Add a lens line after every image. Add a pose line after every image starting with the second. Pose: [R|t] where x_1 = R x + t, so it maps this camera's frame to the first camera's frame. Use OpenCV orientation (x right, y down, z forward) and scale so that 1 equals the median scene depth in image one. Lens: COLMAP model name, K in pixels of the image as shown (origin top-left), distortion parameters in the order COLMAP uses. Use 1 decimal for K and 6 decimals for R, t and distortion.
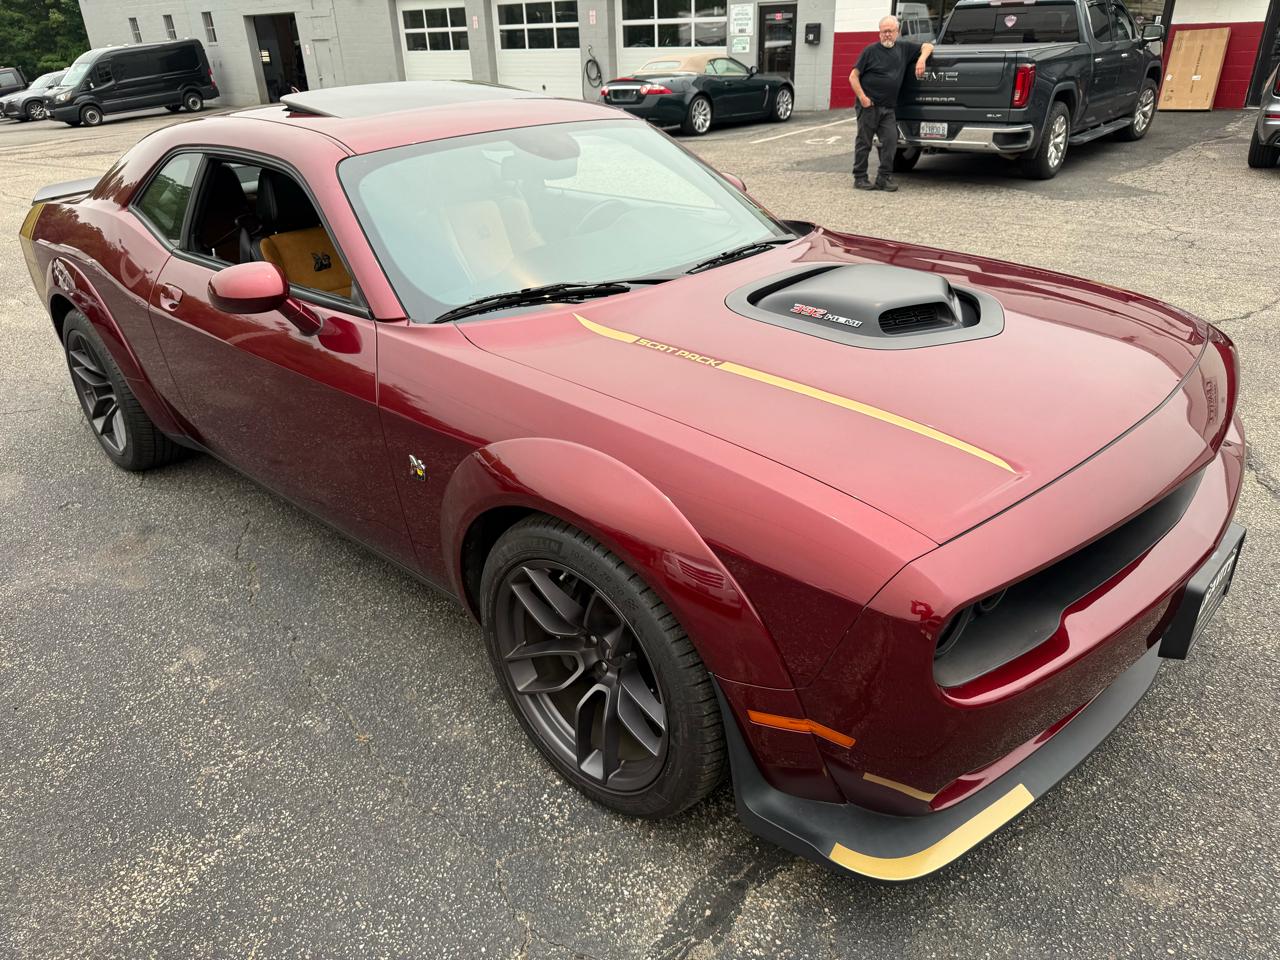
lens RADIAL K [[907.5, 0, 636.7], [0, 907.5, 481.9], [0, 0, 1]] dist [0.015874, -0.022012]
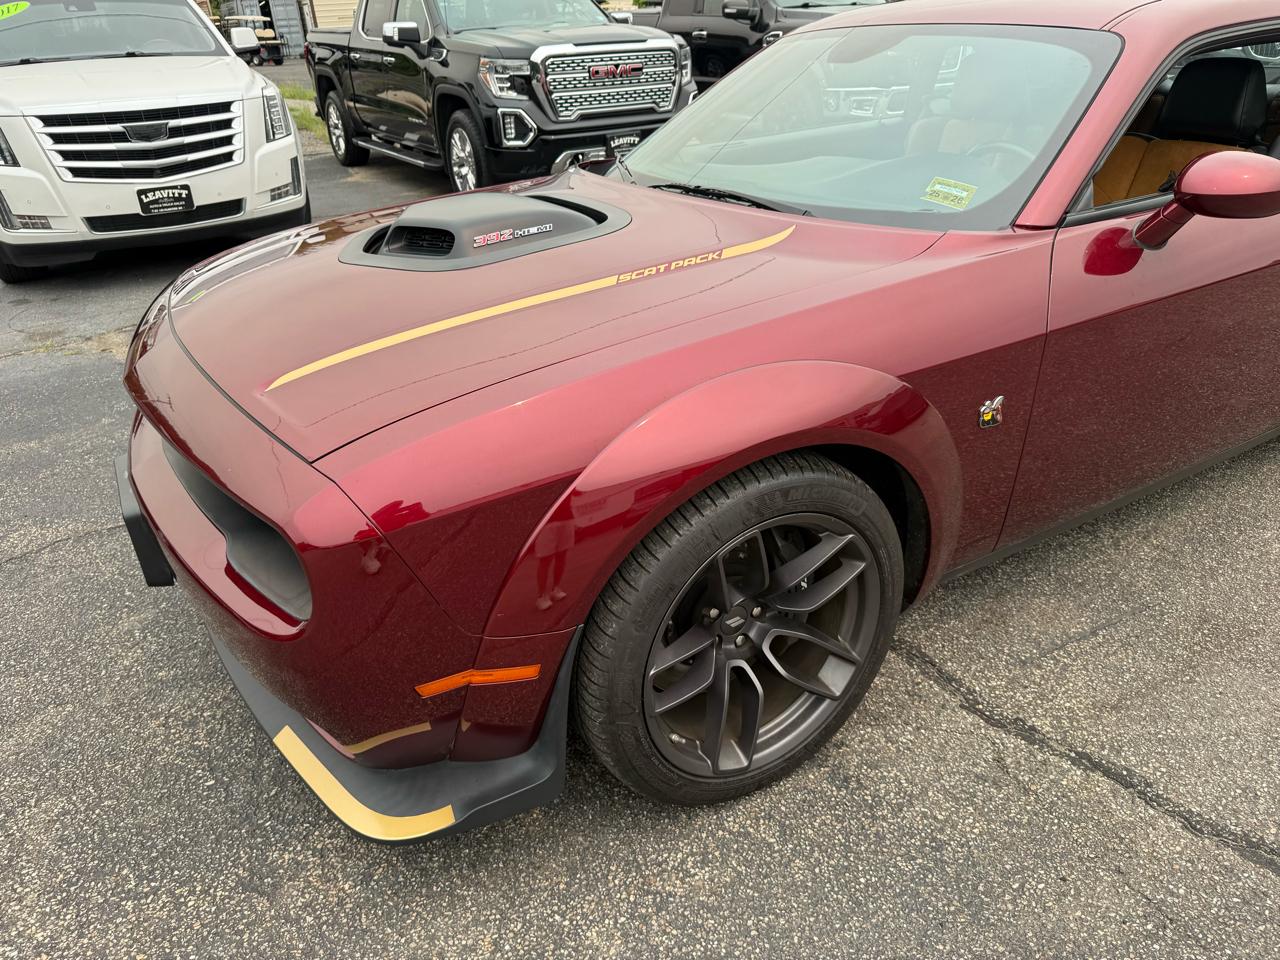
lens RADIAL K [[907.5, 0, 640.2], [0, 907.5, 488.7], [0, 0, 1]] dist [0.015874, -0.022012]
pose [[-0.278598, 0.483065, -0.830079, 1.151397], [-0.370915, 0.743121, 0.556950, -0.598646], [0.885892, 0.463054, -0.027856, 1.339336]]
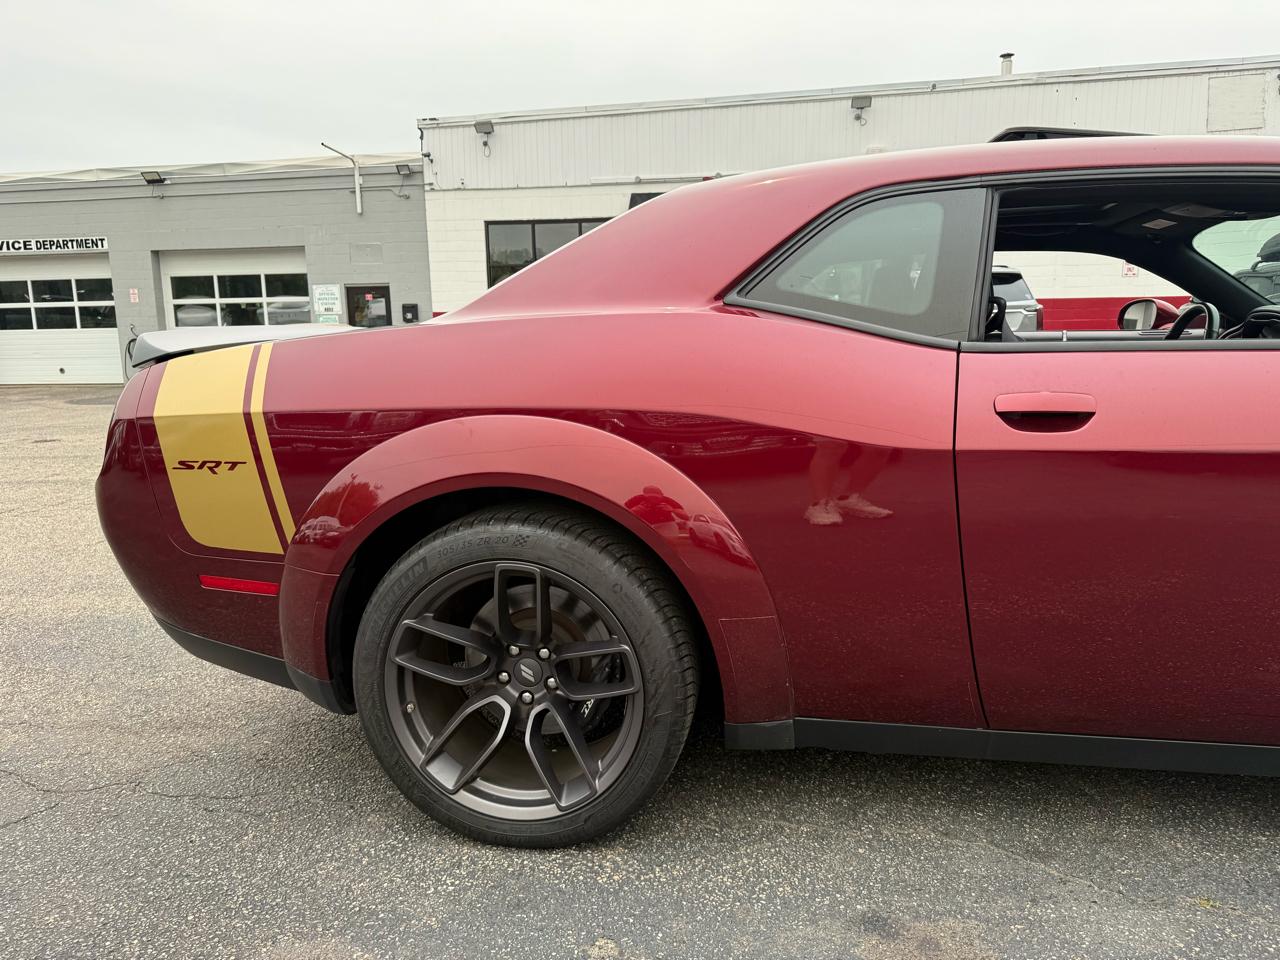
lens RADIAL K [[907.5, 0, 636.1], [0, 907.5, 487.4], [0, 0, 1]] dist [0.015874, -0.022012]
pose [[0.835610, -0.077921, 0.543768, -1.392632], [0.236523, 0.944466, -0.228124, -0.131852], [-0.495795, 0.319237, 0.807636, 0.970587]]
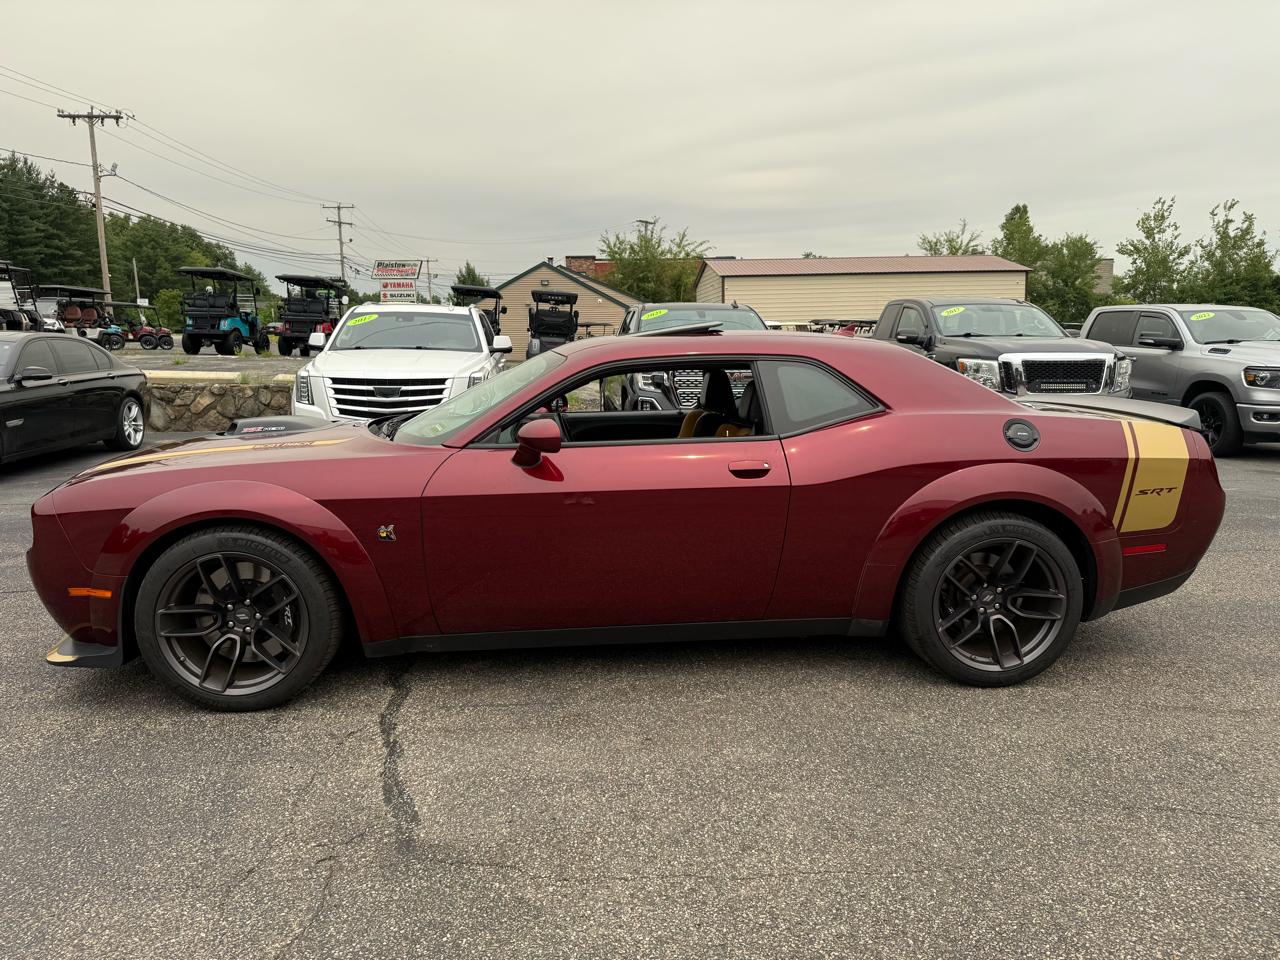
lens RADIAL K [[907.5, 0, 644.0], [0, 907.5, 481.7], [0, 0, 1]] dist [0.015874, -0.022012]
pose [[-0.669559, 0.151374, -0.727170, 1.164777], [-0.297551, 0.842358, 0.449329, -1.217249], [0.680554, 0.517222, -0.518967, 2.641701]]
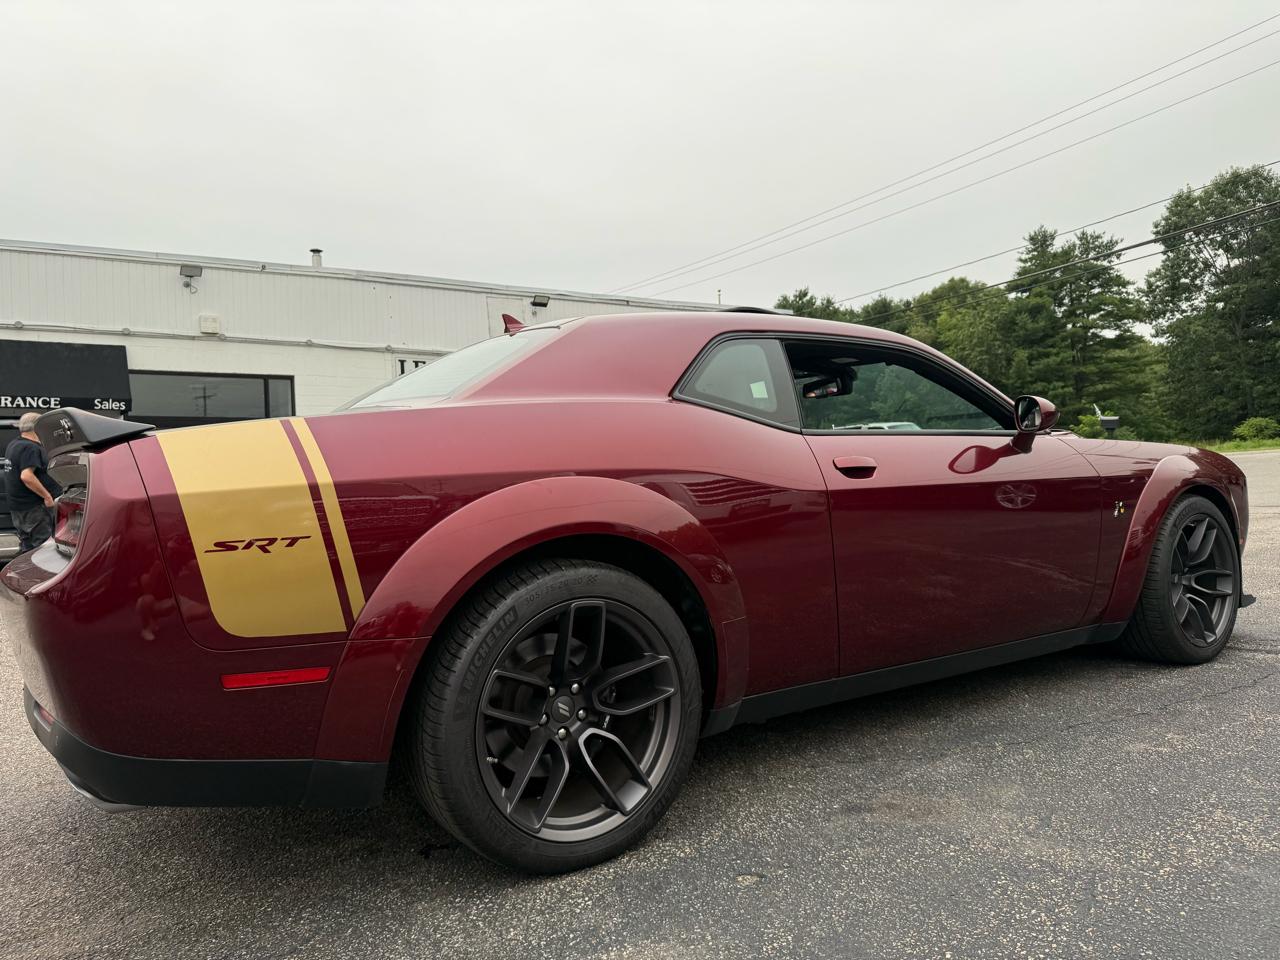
lens RADIAL K [[907.5, 0, 644.5], [0, 907.5, 482.7], [0, 0, 1]] dist [0.015874, -0.022012]
pose [[0.213405, 0.025213, 0.976638, -1.981167], [0.461732, 0.878370, -0.123569, -0.243249], [-0.860966, 0.477315, 0.175807, 1.427922]]
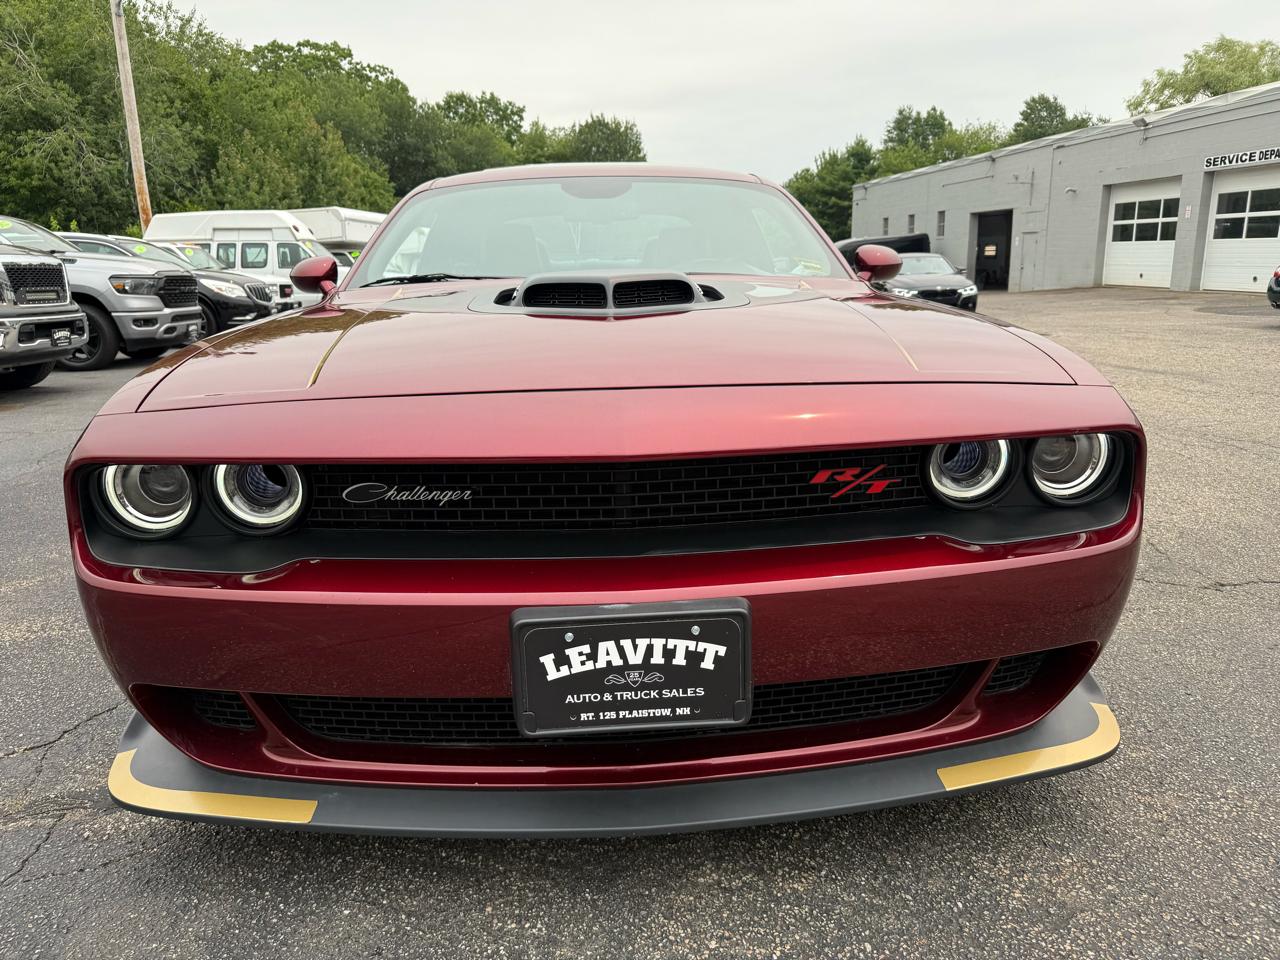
lens RADIAL K [[907.5, 0, 645.2], [0, 907.5, 477.7], [0, 0, 1]] dist [0.015874, -0.022012]
pose [[0.728578, 0.177347, -0.661606, 0.939397], [-0.307479, 0.947792, -0.084544, 0.037664], [0.612071, 0.265026, 0.745071, 0.415419]]
